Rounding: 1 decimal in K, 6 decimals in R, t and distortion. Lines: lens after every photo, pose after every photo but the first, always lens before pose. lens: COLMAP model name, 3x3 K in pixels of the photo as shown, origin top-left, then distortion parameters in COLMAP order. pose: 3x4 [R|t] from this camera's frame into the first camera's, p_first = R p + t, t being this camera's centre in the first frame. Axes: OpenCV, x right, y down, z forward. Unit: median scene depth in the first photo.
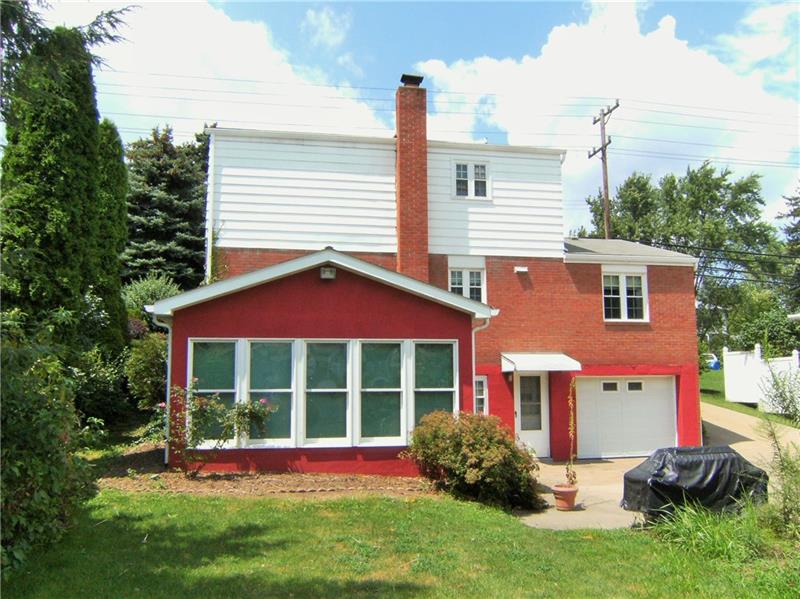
lens RADIAL K [[680.3, 0, 400.0], [0, 680.3, 299.5], [0, 0, 1]] dist [-0.093949, 0.004713]
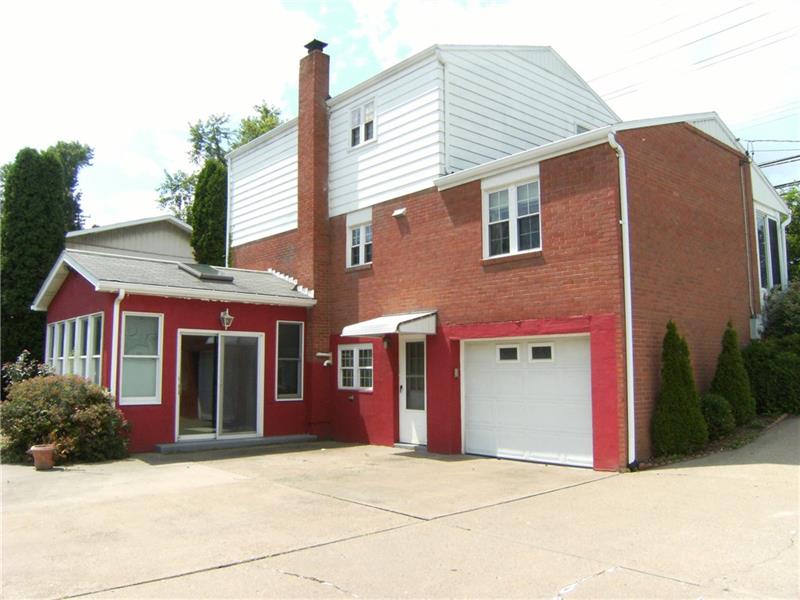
lens RADIAL K [[680.3, 0, 400.0], [0, 680.3, 300.0], [0, 0, 1]] dist [-0.093949, 0.004713]
pose [[0.505291, -0.088295, -0.858420, 0.865769], [0.108545, 0.993354, -0.038281, 0.091327], [0.856095, -0.073834, 0.511517, 0.567664]]
